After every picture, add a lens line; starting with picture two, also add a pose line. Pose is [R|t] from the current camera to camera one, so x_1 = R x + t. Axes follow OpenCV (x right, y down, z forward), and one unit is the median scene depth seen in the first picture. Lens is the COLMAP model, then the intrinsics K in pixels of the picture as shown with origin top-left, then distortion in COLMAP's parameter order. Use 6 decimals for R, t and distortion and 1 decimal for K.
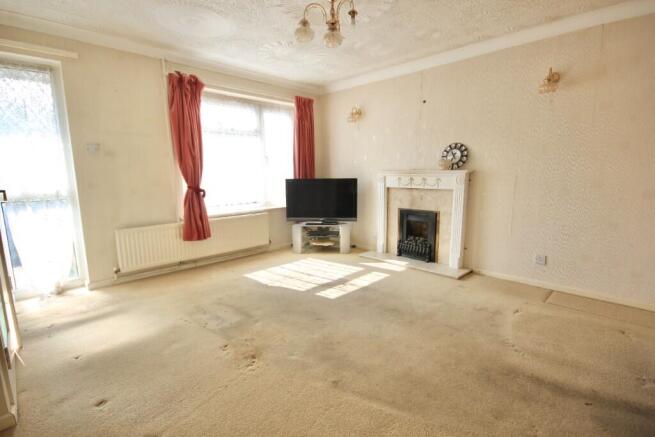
lens RADIAL K [[302.3, 0, 322.2], [0, 302.3, 214.2], [0, 0, 1]] dist [0.005456, -0.007320]
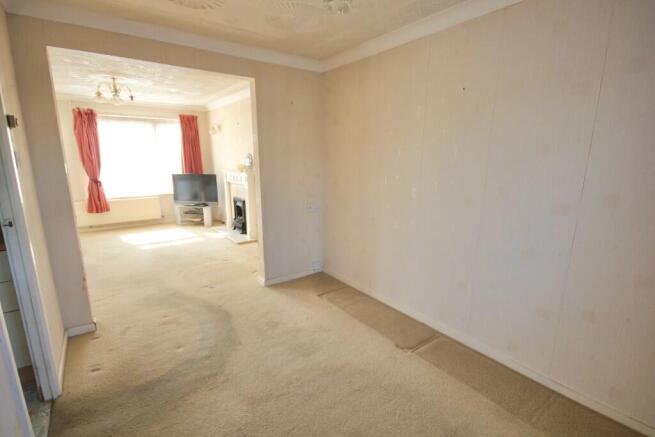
lens RADIAL K [[302.3, 0, 333.6], [0, 302.3, 221.8], [0, 0, 1]] dist [0.005456, -0.007320]
pose [[0.990407, 0.043924, -0.131017, 0.890299], [-0.033379, 0.996104, 0.081626, -0.033863], [0.134092, -0.076469, 0.988014, -0.363651]]
